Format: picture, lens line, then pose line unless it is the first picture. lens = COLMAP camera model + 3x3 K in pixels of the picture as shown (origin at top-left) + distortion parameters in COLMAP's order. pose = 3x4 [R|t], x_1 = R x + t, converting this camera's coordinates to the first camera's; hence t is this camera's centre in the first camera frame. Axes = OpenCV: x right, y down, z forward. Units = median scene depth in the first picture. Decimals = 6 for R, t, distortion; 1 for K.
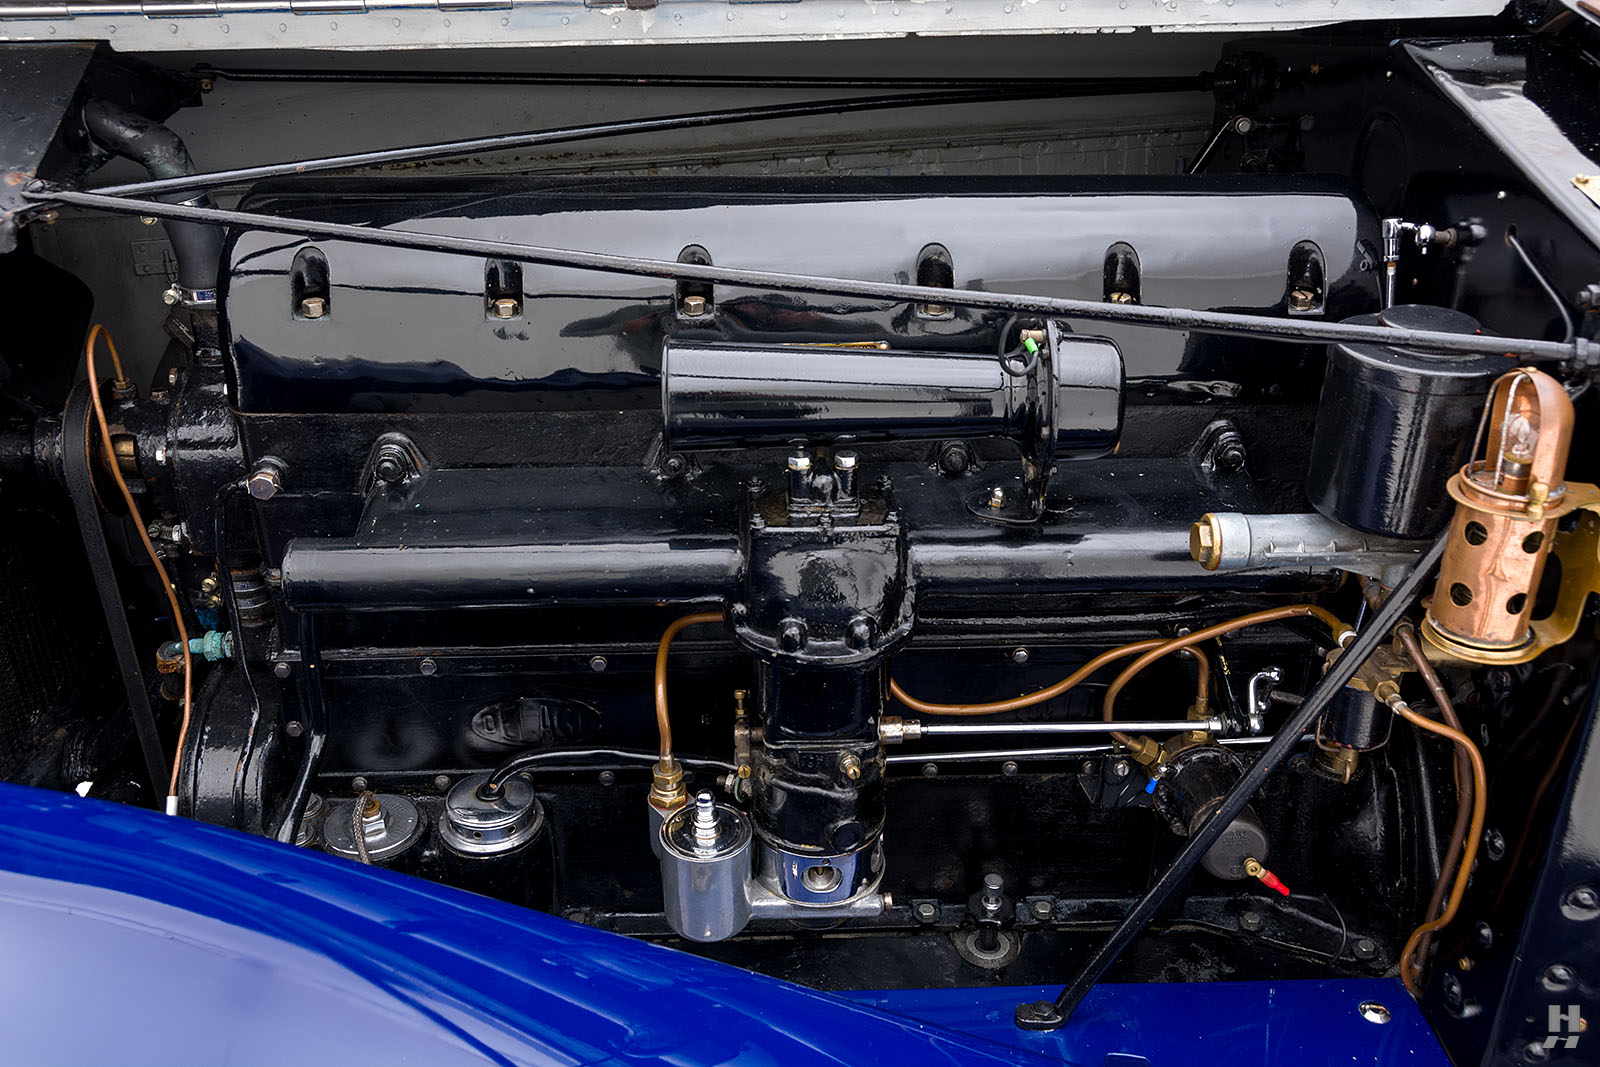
lens RADIAL K [[1484.8, 0, 800.0], [0, 1484.8, 533.5], [0, 0, 1]] dist [0.002827, -0.001881]
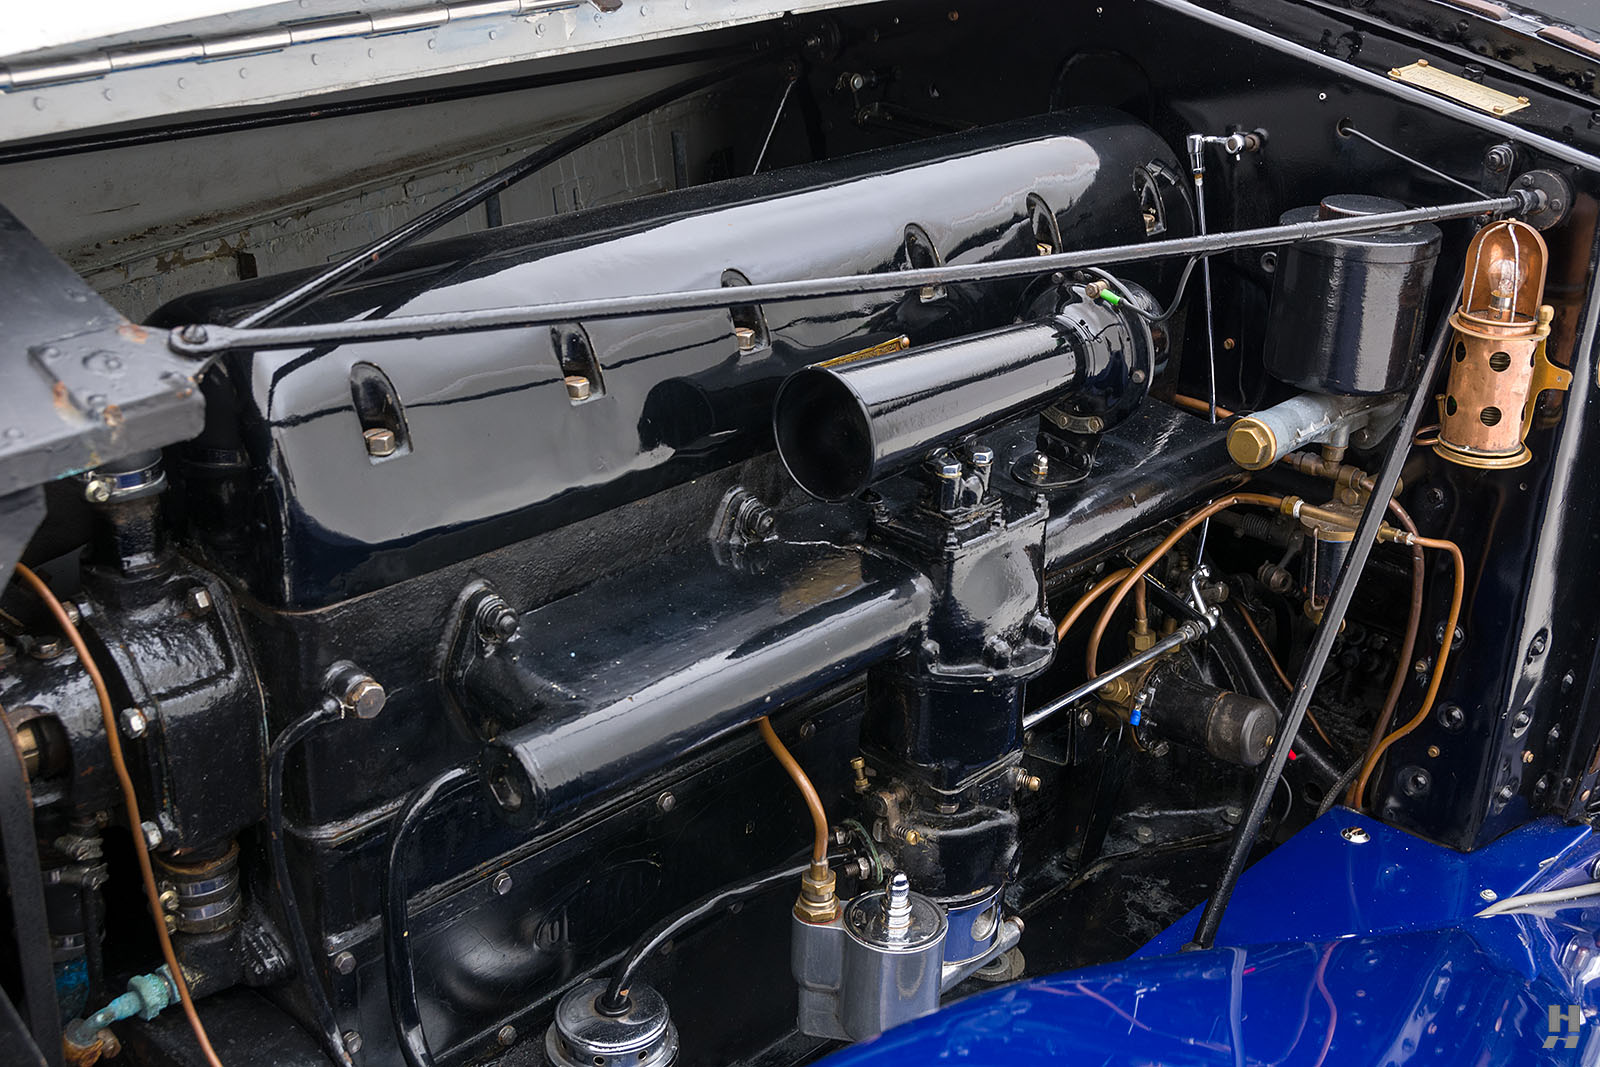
lens RADIAL K [[1856.2, 0, 800.0], [0, 1856.2, 533.5], [0, 0, 1]] dist [-0.012174, -0.013816]
pose [[0.735794, -0.267085, 0.622313, -0.811904], [0.297936, 0.952900, 0.056701, -0.105811], [-0.608146, 0.143689, 0.780713, 0.170883]]
